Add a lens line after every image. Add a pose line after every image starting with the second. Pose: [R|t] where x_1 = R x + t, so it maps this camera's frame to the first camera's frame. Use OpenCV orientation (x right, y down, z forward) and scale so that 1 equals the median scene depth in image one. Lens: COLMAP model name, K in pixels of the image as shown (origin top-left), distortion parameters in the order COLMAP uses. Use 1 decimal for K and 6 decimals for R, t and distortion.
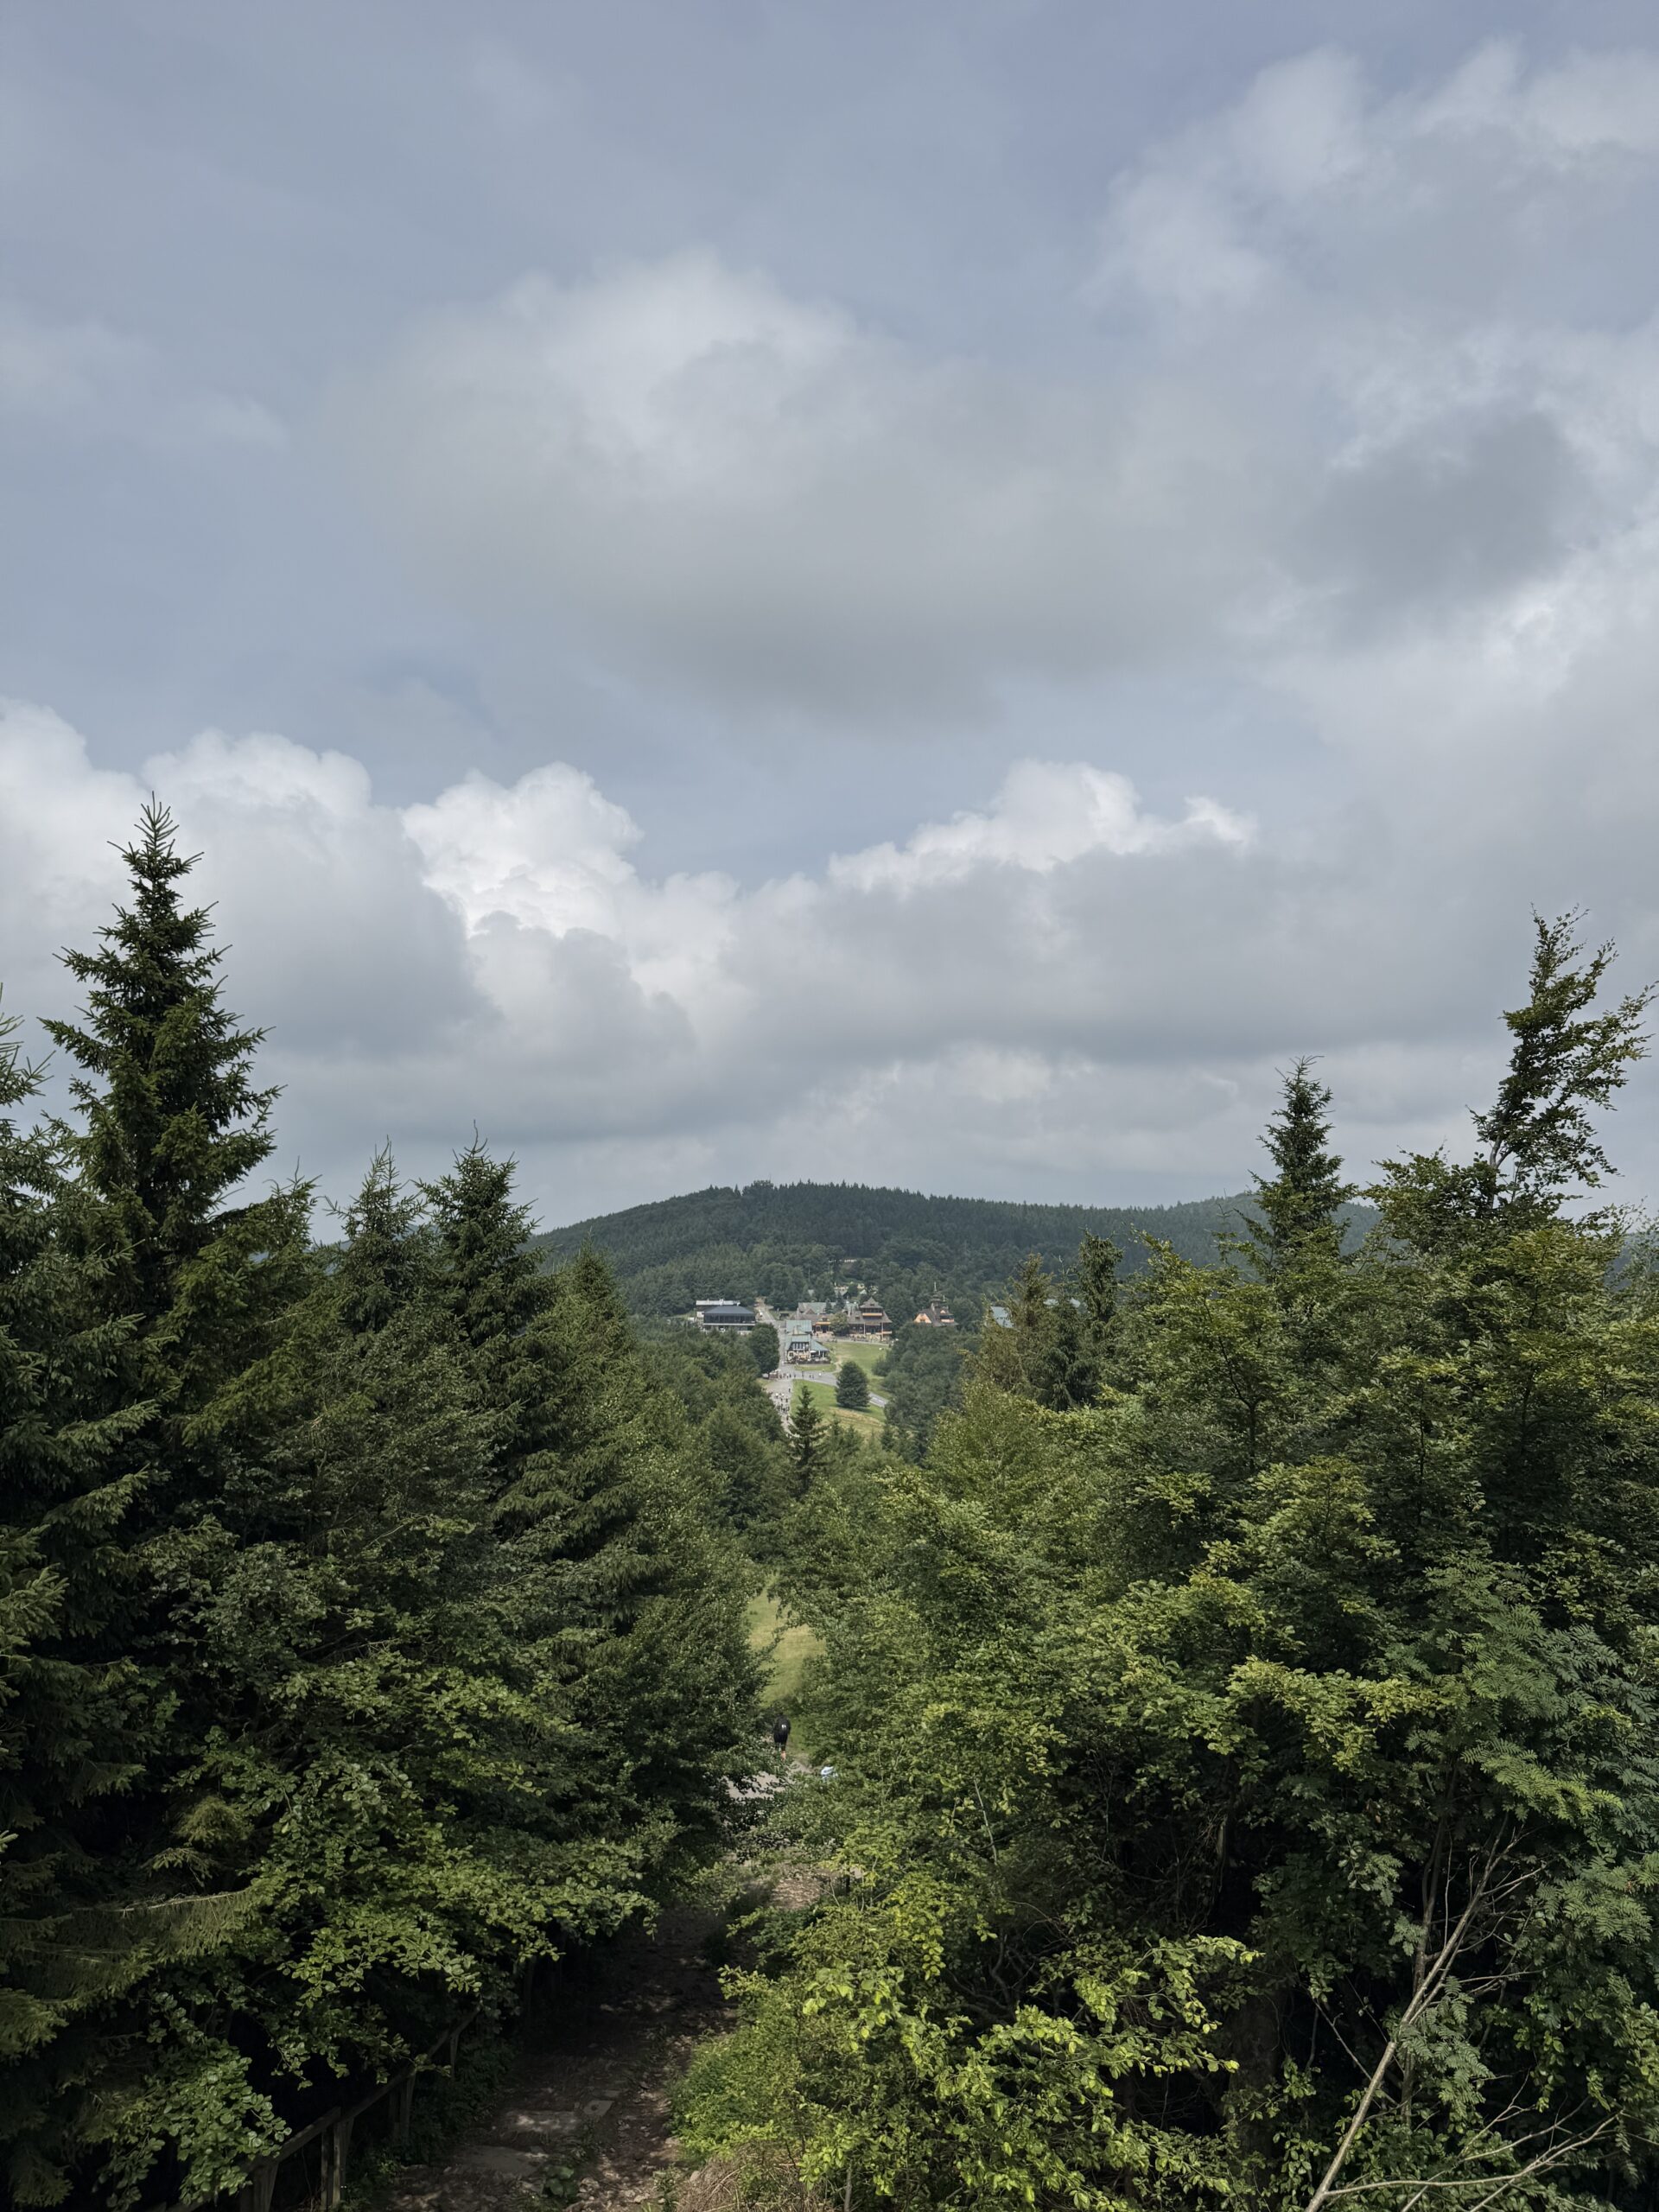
lens RADIAL K [[1544.6, 0, 829.5], [0, 1544.6, 1106.0], [0, 0, 1]] dist [0.029948, -0.069174]
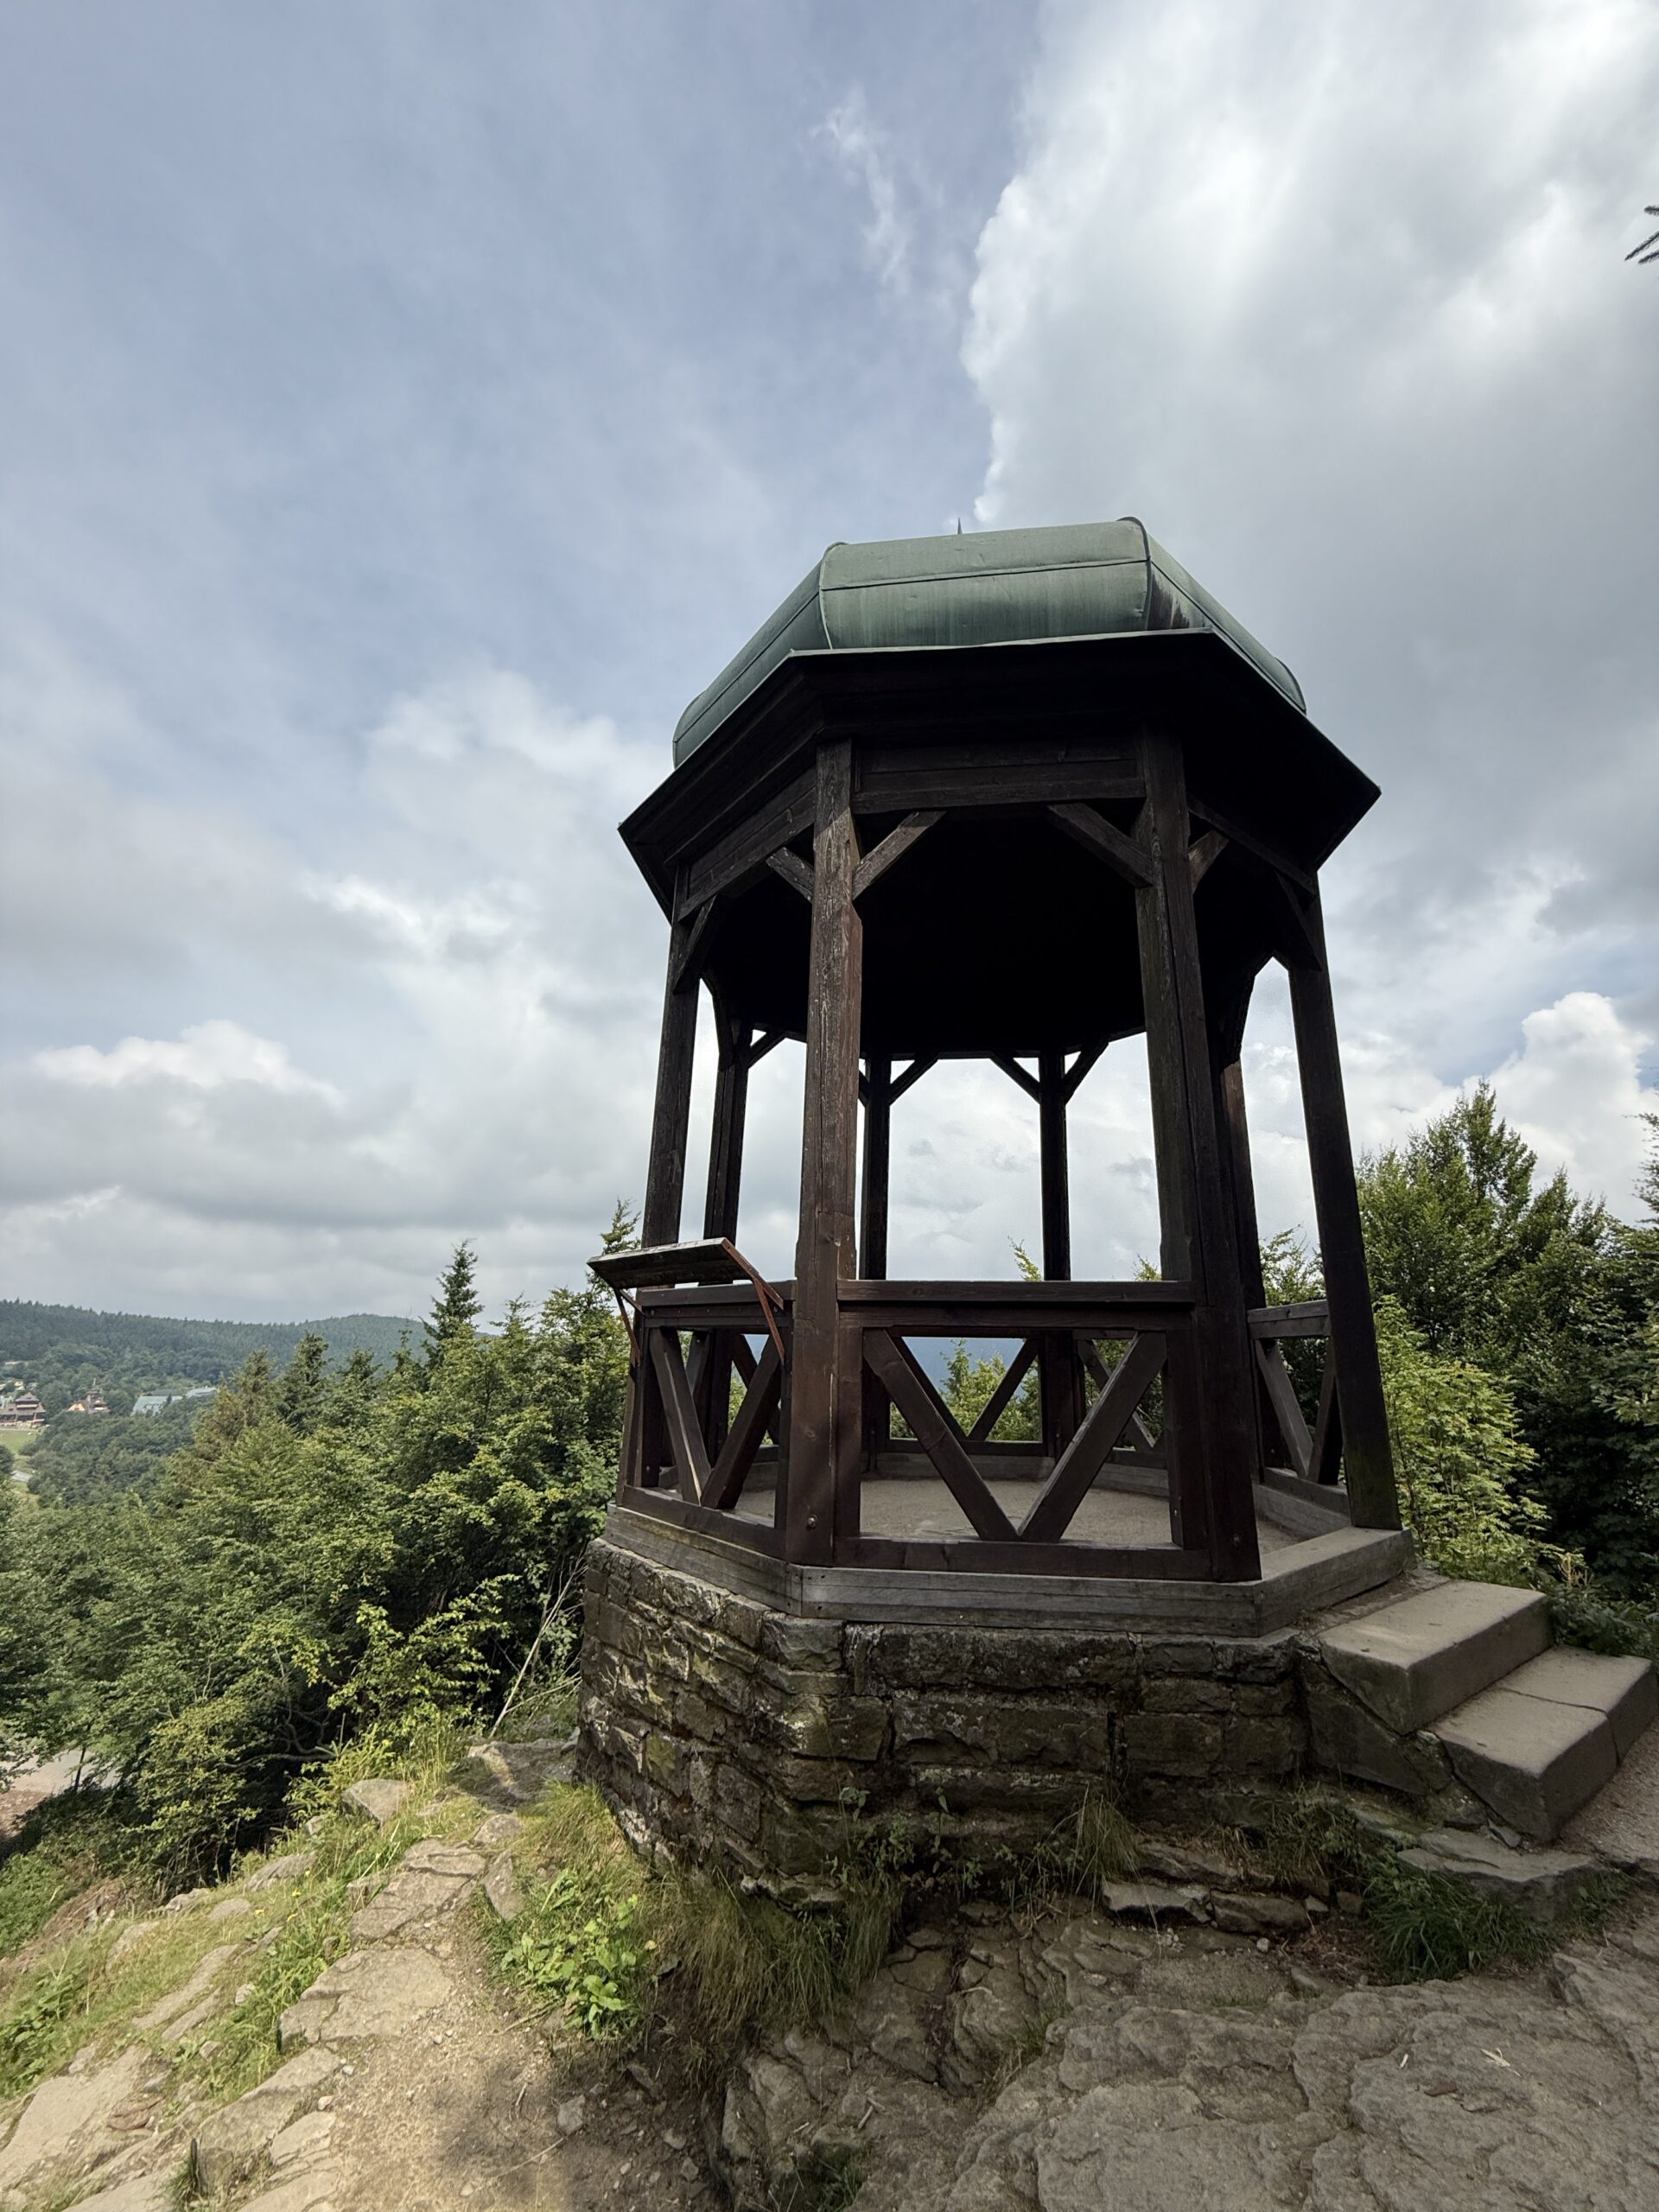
lens RADIAL K [[890.1, 0, 829.5], [0, 890.1, 1106.0], [0, 0, 1]] dist [0.006551, 0.000110]
pose [[0.736589, 0.175155, 0.653267, -0.122484], [-0.057694, 0.978636, -0.197340, 0.000592], [-0.673876, 0.107669, 0.730958, -0.154901]]
